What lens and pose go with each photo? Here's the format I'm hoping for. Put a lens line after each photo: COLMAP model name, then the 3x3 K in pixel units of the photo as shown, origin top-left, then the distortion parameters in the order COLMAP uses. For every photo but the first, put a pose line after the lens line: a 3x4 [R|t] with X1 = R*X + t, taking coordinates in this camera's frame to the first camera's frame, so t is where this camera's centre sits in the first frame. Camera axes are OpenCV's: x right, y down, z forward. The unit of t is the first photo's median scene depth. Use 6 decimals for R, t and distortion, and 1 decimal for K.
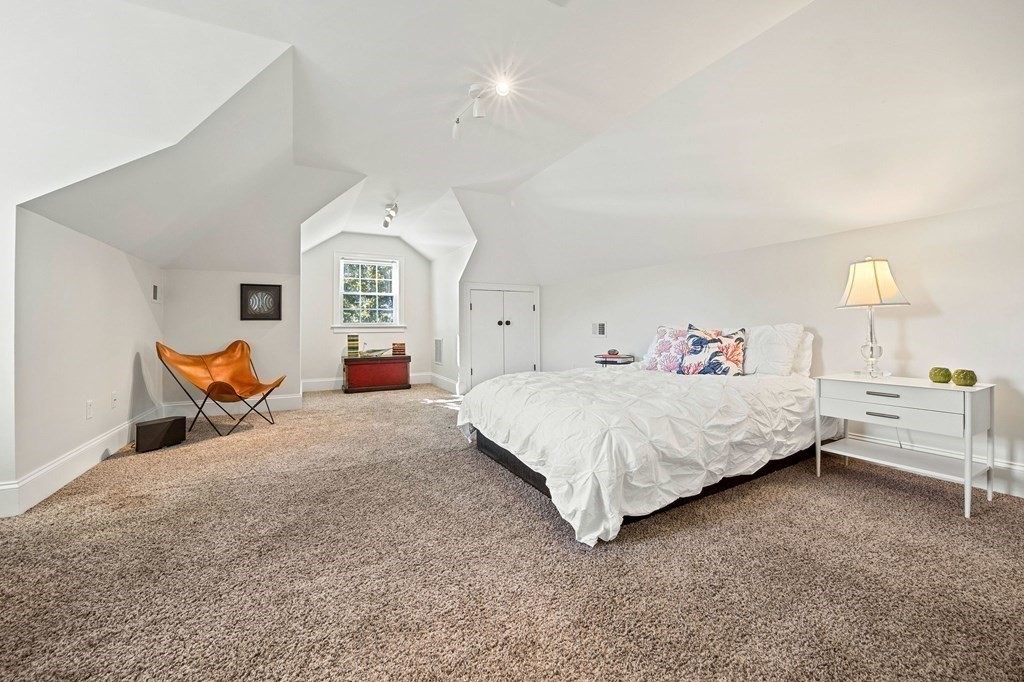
lens RADIAL K [[385.9, 0, 514.2], [0, 385.9, 334.3], [0, 0, 1]] dist [-0.032311, 0.004954]
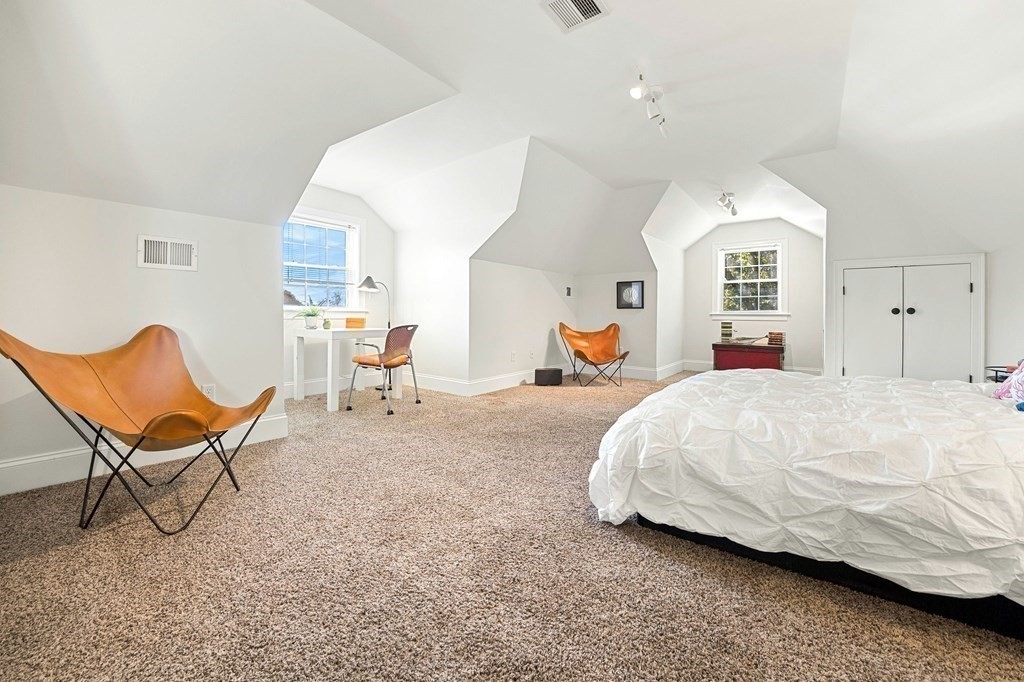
lens RADIAL K [[346.9, 0, 513.6], [0, 346.9, 334.8], [0, 0, 1]] dist [-0.024915, 0.000024]
pose [[0.474387, 0.059223, -0.878322, 0.206781], [-0.023469, 0.998231, 0.054633, -0.002562], [0.880003, -0.005304, 0.474938, 0.074849]]
